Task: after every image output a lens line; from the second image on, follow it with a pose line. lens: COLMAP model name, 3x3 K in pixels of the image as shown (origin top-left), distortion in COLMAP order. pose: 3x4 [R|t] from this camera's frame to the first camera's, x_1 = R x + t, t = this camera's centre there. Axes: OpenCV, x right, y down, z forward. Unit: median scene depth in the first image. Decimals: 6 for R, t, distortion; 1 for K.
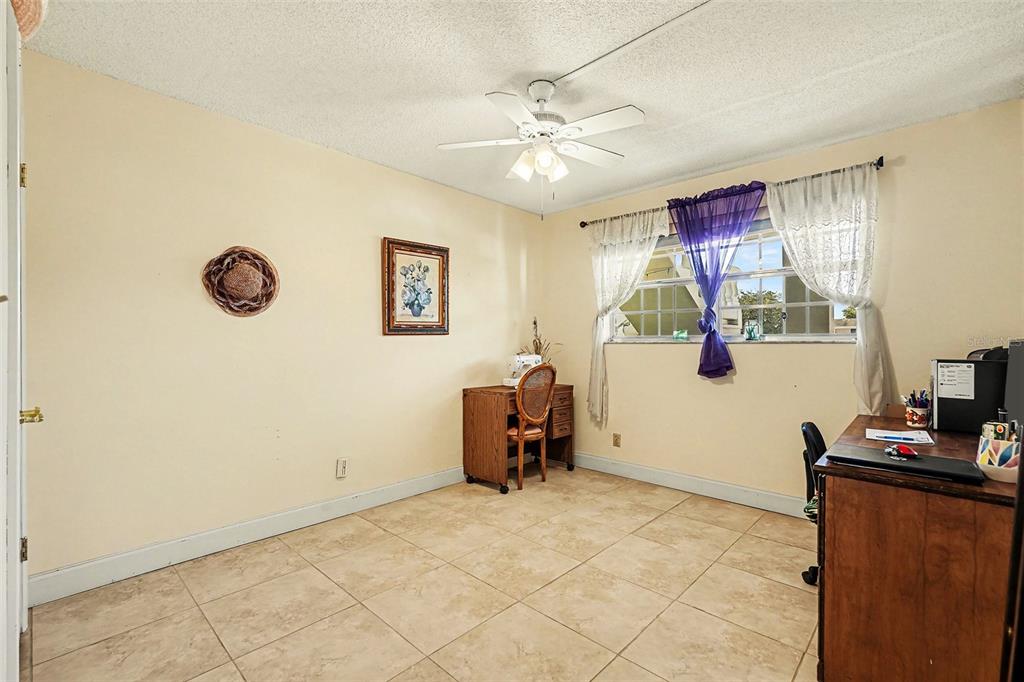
lens RADIAL K [[455.6, 0, 512.0], [0, 455.6, 341.0], [0, 0, 1]] dist [-0.001682, 0.000179]
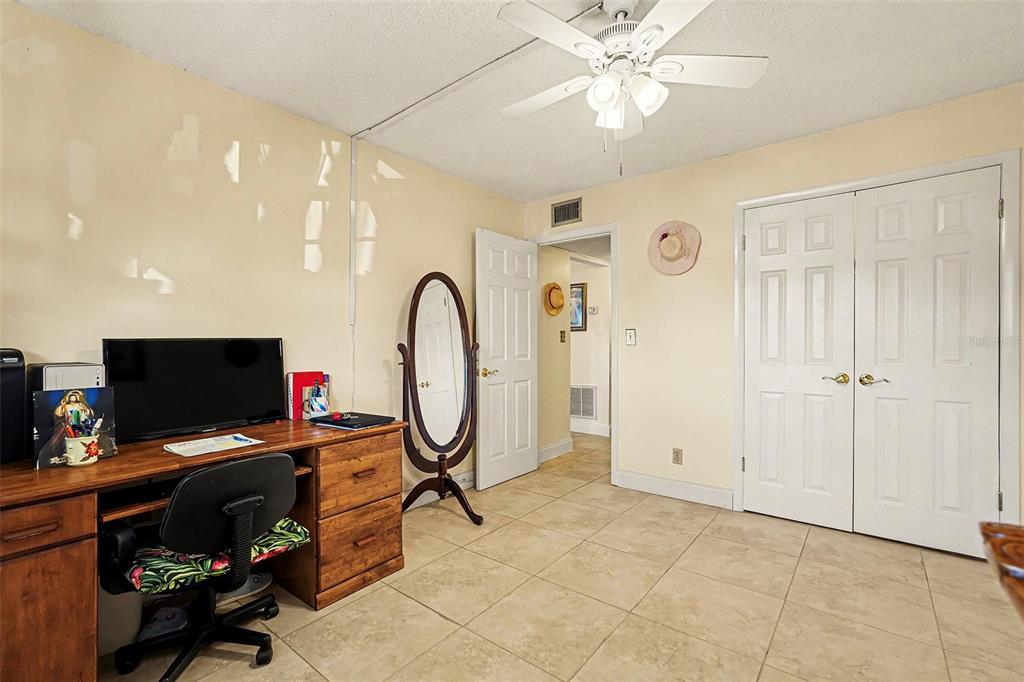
lens RADIAL K [[455.6, 0, 512.0], [0, 455.6, 341.0], [0, 0, 1]] dist [-0.001682, 0.000179]
pose [[-0.996415, 0.007379, -0.084280, 0.335492], [0.007433, 0.999972, -0.000324, 0.006568], [0.084275, -0.000949, -0.996442, 1.925159]]
